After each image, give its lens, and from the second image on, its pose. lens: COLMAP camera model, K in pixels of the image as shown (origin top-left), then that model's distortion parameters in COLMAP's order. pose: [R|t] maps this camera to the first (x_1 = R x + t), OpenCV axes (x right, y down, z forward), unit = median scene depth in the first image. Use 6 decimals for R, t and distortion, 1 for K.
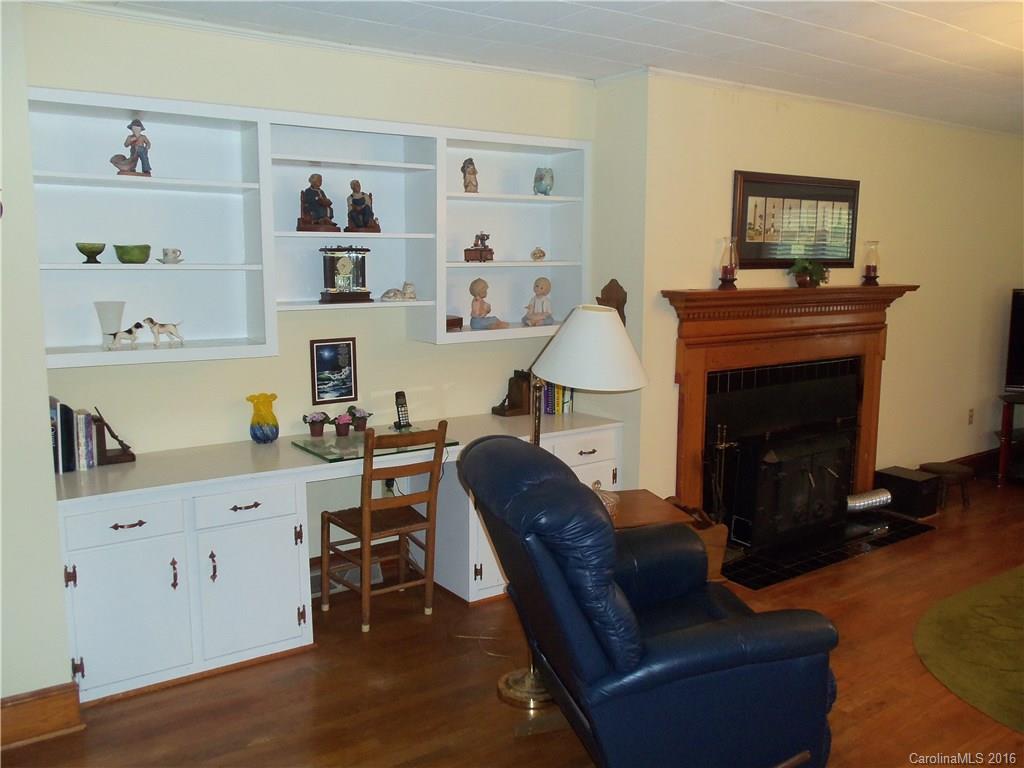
lens RADIAL K [[884.4, 0, 511.6], [0, 884.4, 388.2], [0, 0, 1]] dist [-0.040425, 0.019305]
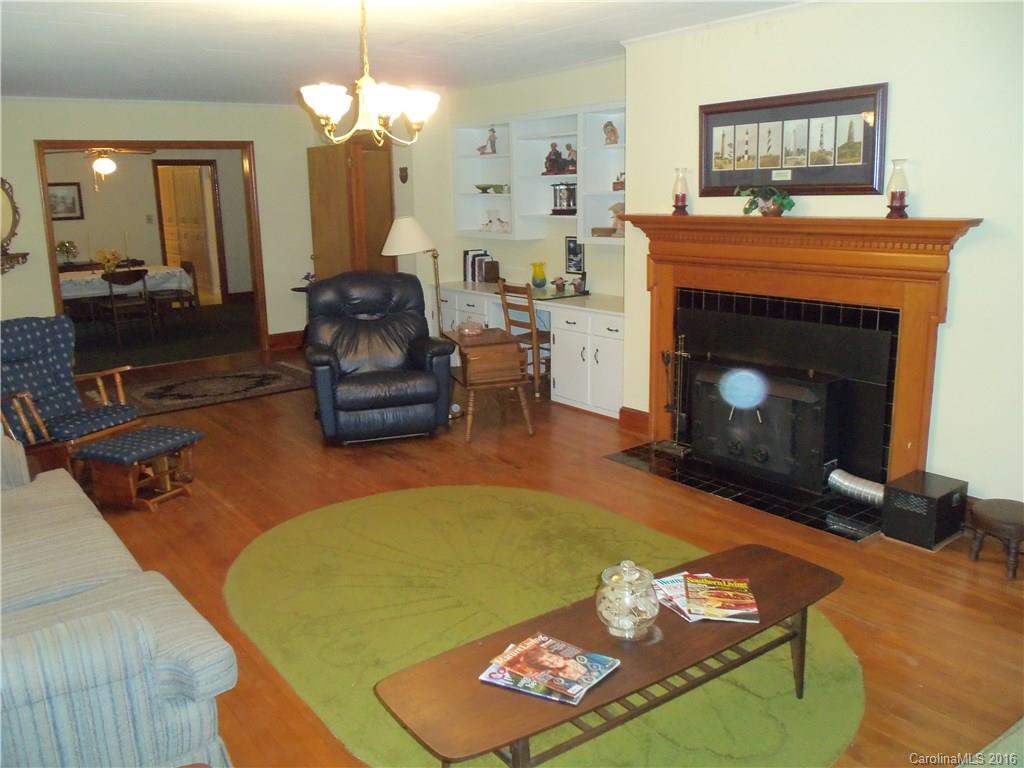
lens RADIAL K [[884.4, 0, 510.0], [0, 884.4, 383.6], [0, 0, 1]] dist [-0.040425, 0.019305]
pose [[0.009987, 0.214730, -0.976622, 1.359555], [-0.117274, 0.970183, 0.212115, -0.113225], [0.993049, 0.112414, 0.034872, 0.747144]]
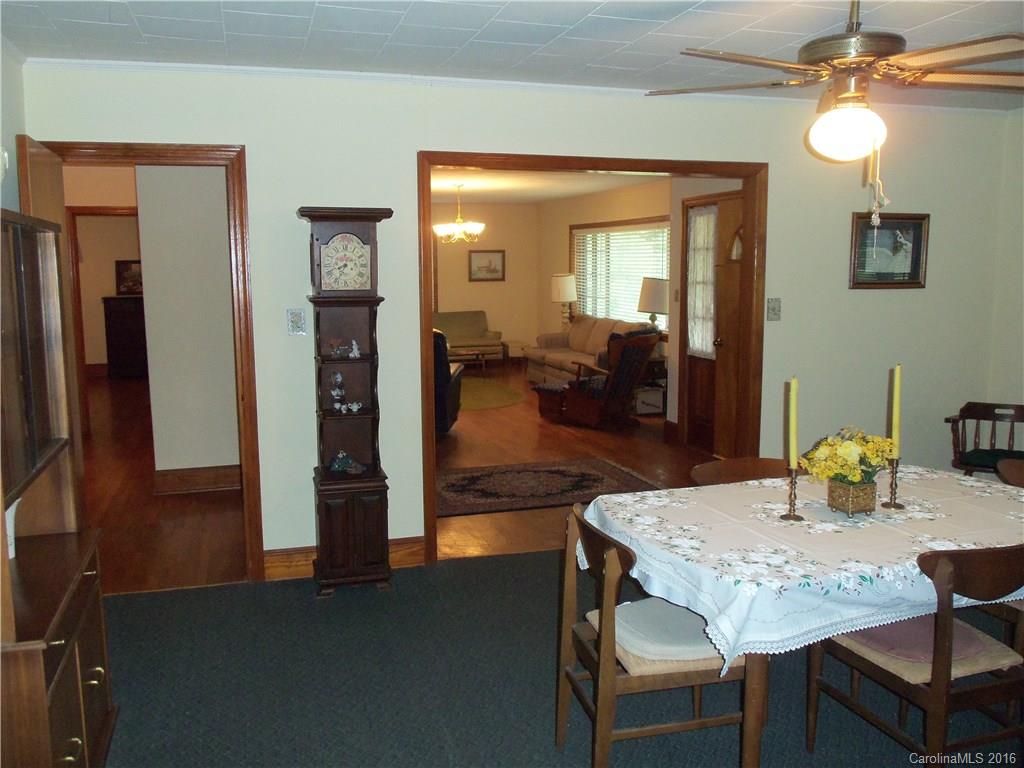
lens RADIAL K [[884.4, 0, 511.6], [0, 884.4, 383.3], [0, 0, 1]] dist [-0.040425, 0.019305]
pose [[-0.323942, 0.118549, -0.938620, 0.918174], [-0.136303, 0.975920, 0.170301, -0.066696], [0.936207, 0.183105, -0.299983, 0.580497]]
